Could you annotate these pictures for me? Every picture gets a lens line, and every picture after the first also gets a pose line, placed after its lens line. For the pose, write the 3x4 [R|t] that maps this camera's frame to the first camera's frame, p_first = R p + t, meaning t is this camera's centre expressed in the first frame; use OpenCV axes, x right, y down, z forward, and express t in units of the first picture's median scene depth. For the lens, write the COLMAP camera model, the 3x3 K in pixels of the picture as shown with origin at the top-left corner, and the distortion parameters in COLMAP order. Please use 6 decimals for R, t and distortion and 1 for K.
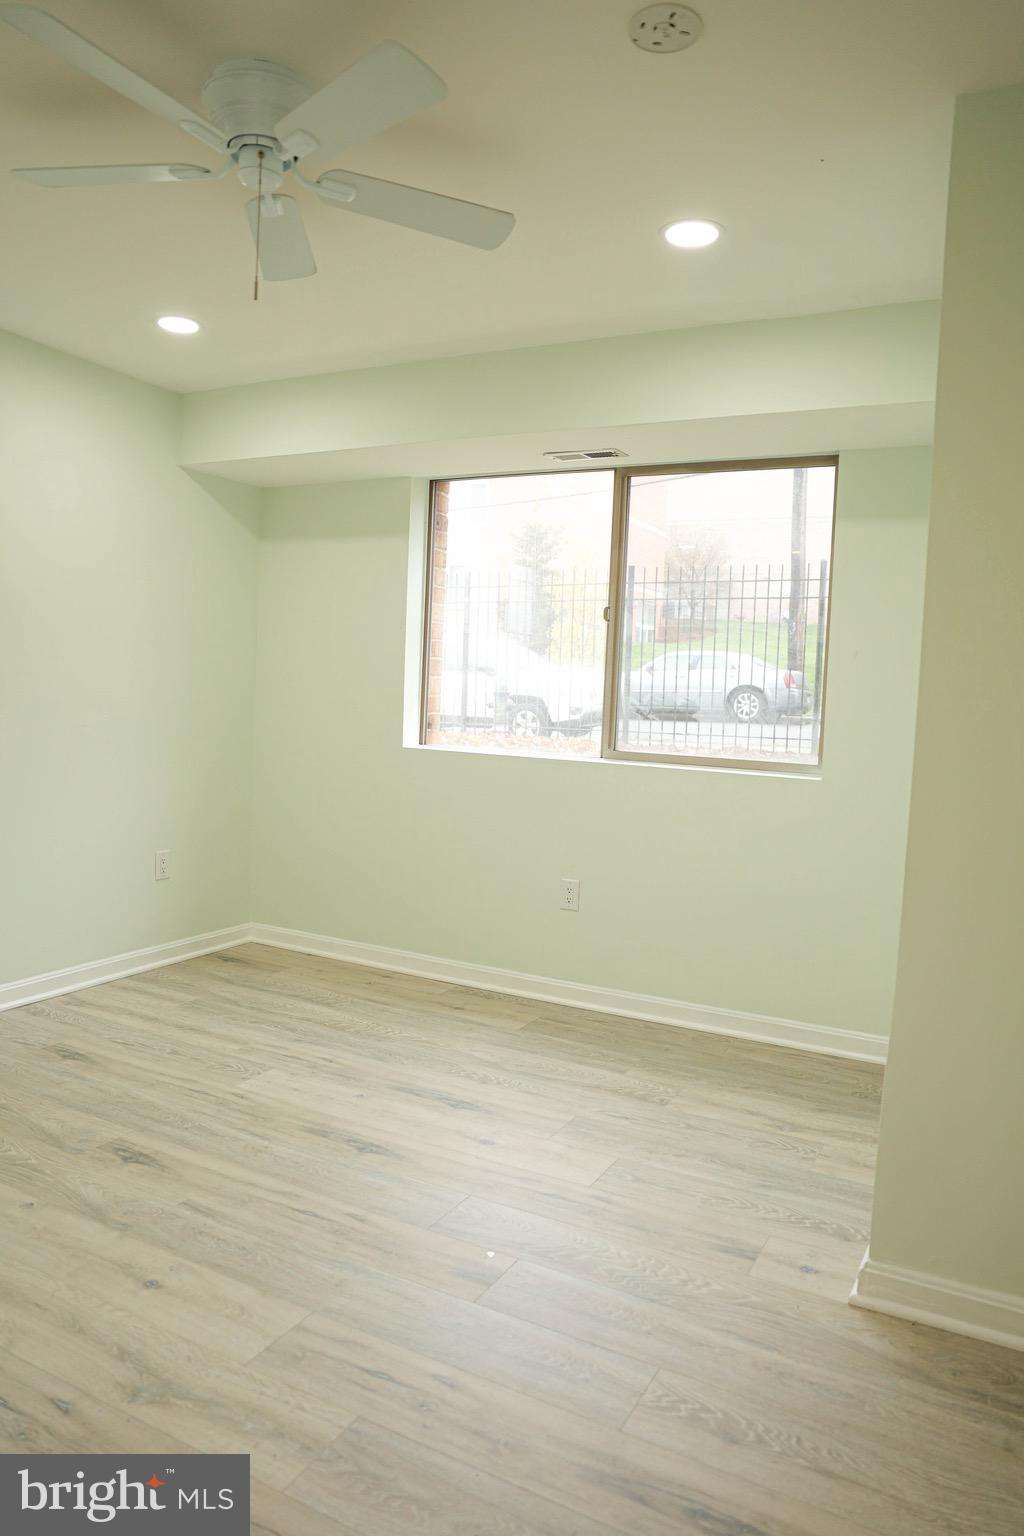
lens RADIAL K [[1050.1, 0, 512.0], [0, 1050.1, 768.0], [0, 0, 1]] dist [-0.102452, 0.081406]
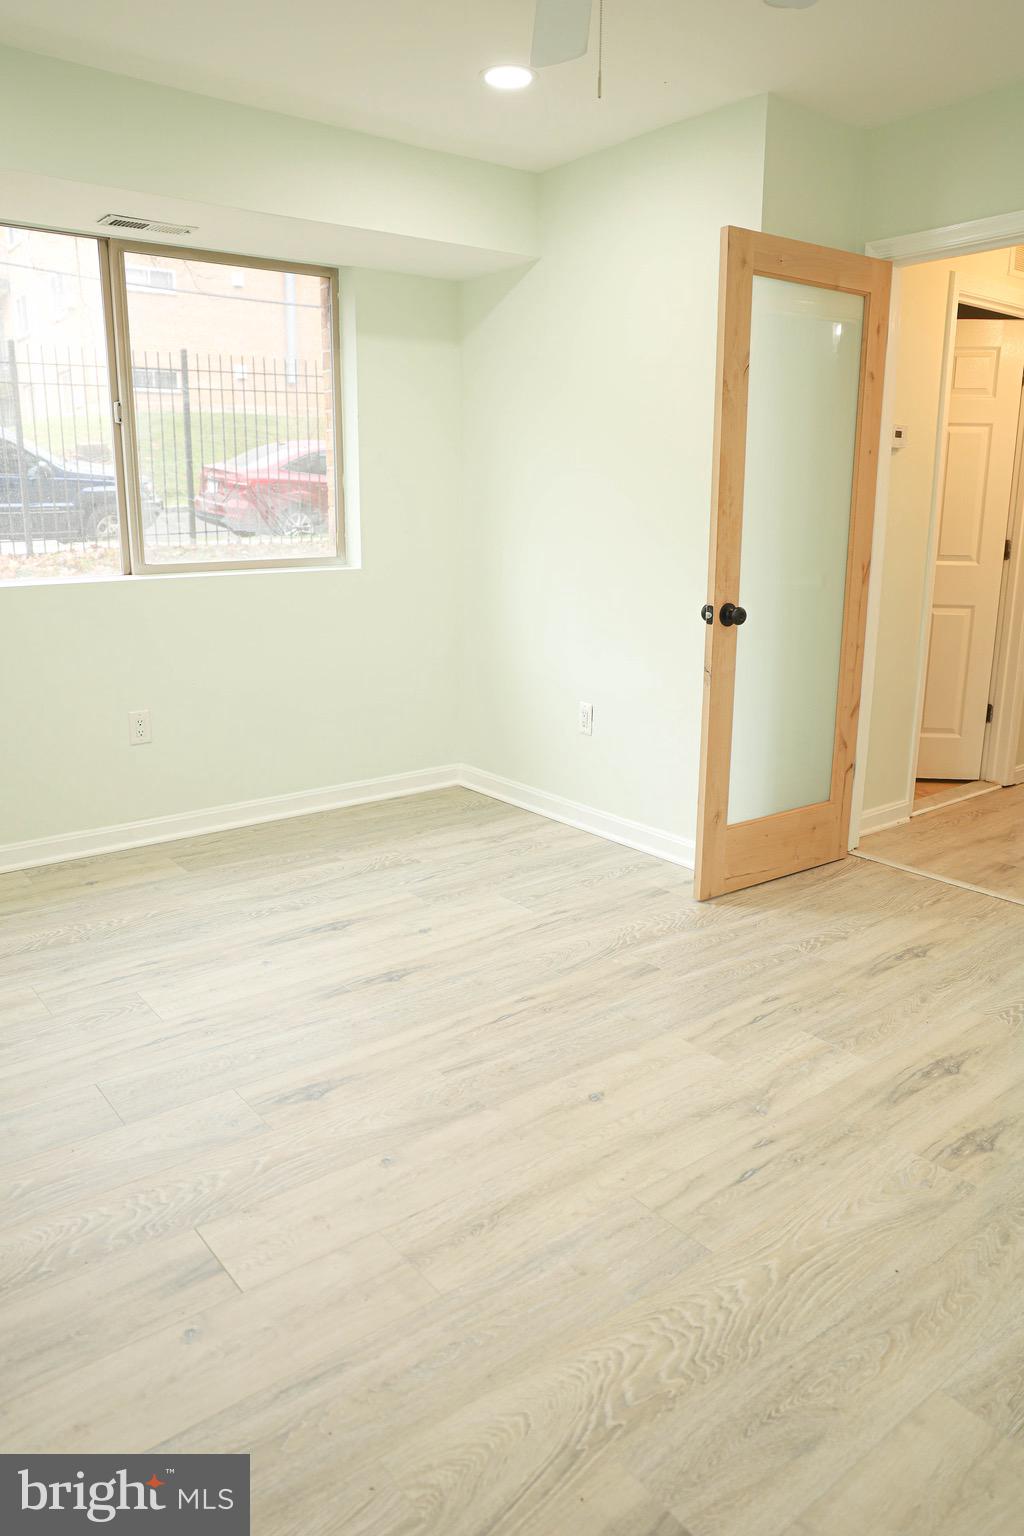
lens RADIAL K [[1050.1, 0, 512.0], [0, 1050.1, 768.0], [0, 0, 1]] dist [-0.102452, 0.081406]
pose [[0.413624, -0.265757, 0.870798, -0.935414], [0.081695, 0.963425, 0.255221, -0.077904], [-0.906775, -0.034426, 0.420207, 0.485308]]
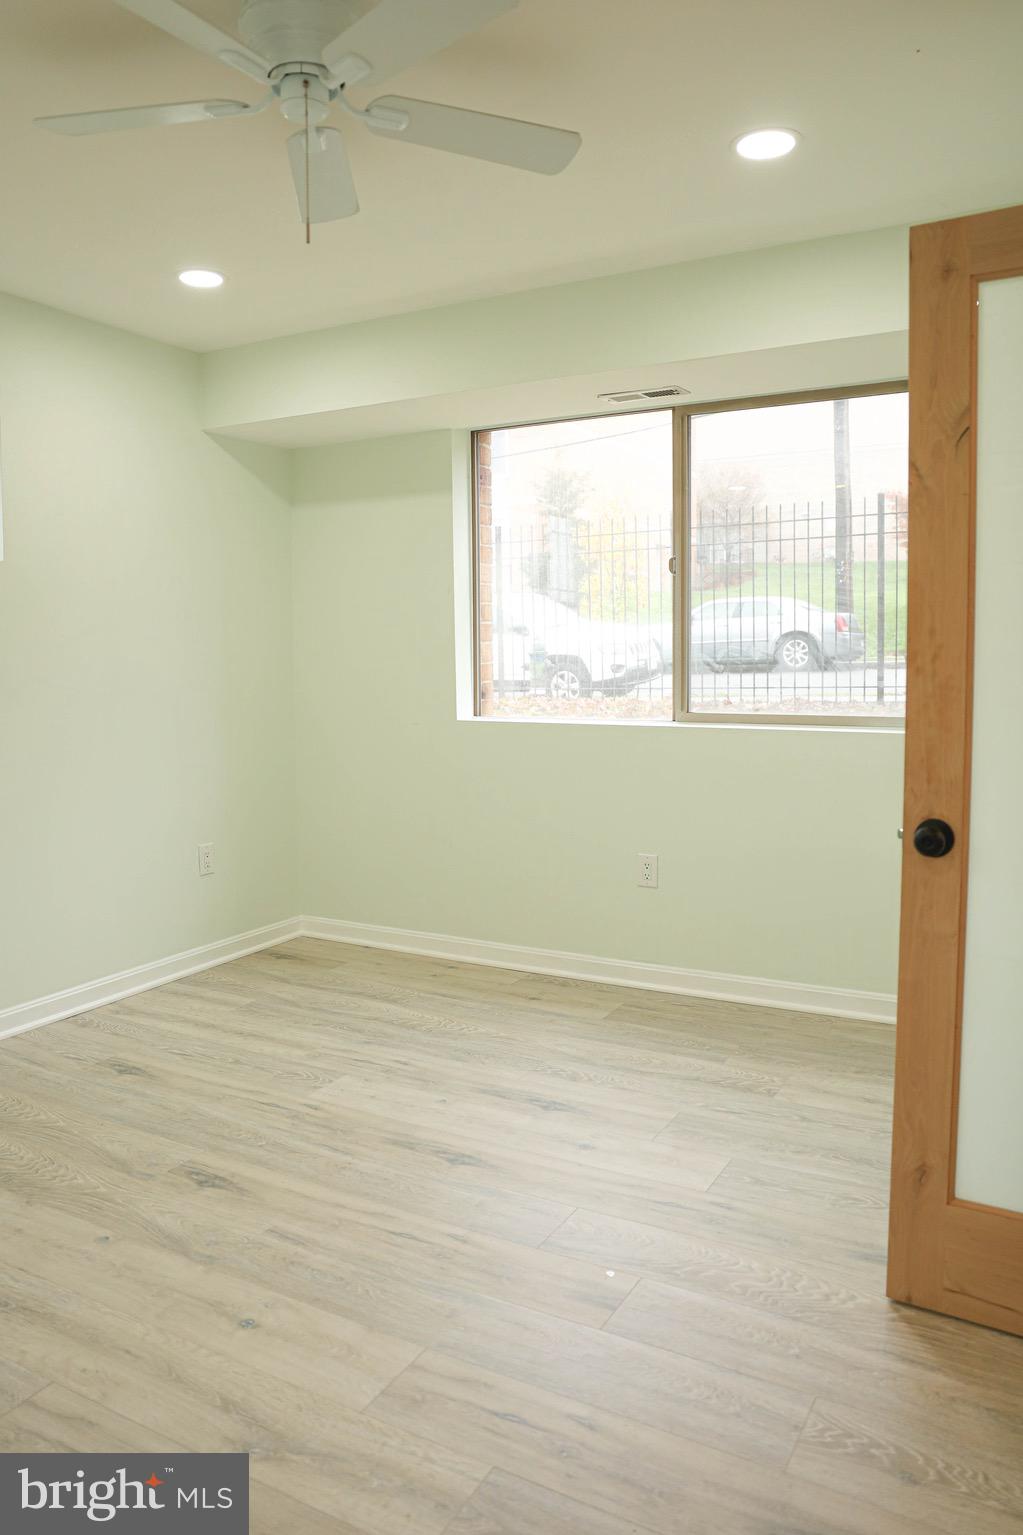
lens RADIAL K [[1111.3, 0, 514.0], [0, 1111.3, 736.8], [0, 0, 1]] dist [-0.112157, 0.088176]
pose [[0.998412, -0.049873, -0.026187, -0.047314], [0.049988, 0.998743, 0.003755, -0.009978], [0.025967, -0.005058, 0.999650, 0.030062]]
